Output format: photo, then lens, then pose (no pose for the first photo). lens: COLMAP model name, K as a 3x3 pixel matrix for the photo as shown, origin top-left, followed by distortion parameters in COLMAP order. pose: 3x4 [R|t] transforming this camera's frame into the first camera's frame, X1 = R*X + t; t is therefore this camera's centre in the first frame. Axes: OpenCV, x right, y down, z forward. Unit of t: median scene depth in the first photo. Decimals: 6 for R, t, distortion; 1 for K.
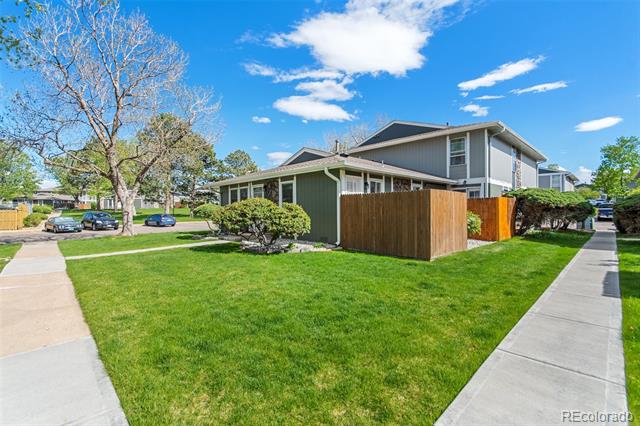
lens RADIAL K [[285.6, 0, 320.0], [0, 285.6, 213.0], [0, 0, 1]] dist [-0.000050, -0.000005]
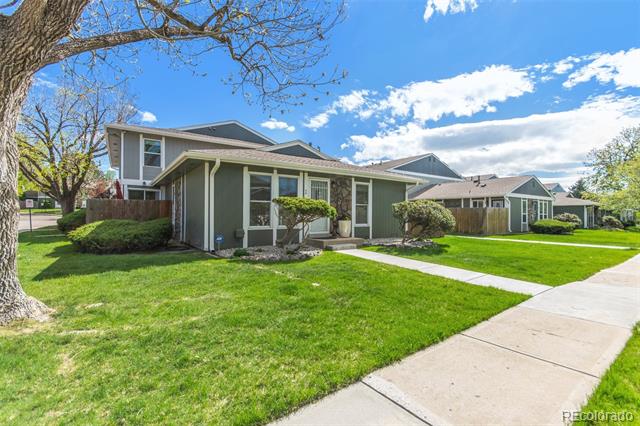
lens RADIAL K [[285.6, 0, 320.0], [0, 285.6, 213.0], [0, 0, 1]] dist [-0.000050, -0.000005]
pose [[0.138623, 0.005248, 0.990331, -1.132201], [-0.002569, 0.999984, -0.004940, 0.005087], [-0.990342, -0.001860, 0.138635, 0.979977]]
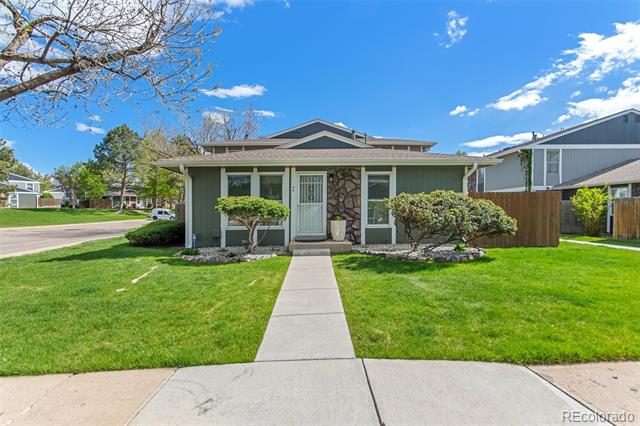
lens RADIAL K [[285.6, 0, 320.0], [0, 285.6, 213.0], [0, 0, 1]] dist [-0.000050, -0.000005]
pose [[0.668102, -0.010335, 0.743998, -0.814118], [0.013212, 0.999911, 0.002025, 0.002411], [-0.743953, 0.008477, 0.668178, 0.563452]]
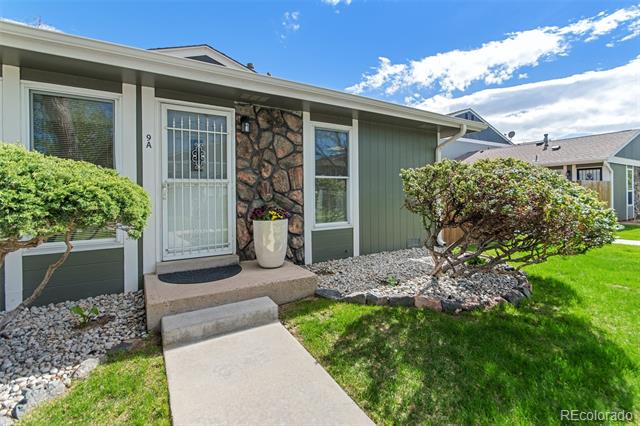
lens RADIAL K [[289.9, 0, 314.7], [0, 289.9, 202.3], [0, 0, 1]] dist [0.000490, -0.000007]
pose [[0.232452, -0.027358, 0.972223, -0.539603], [0.016219, 0.999574, 0.024250, -0.003081], [-0.972473, 0.010131, 0.232797, 0.898758]]
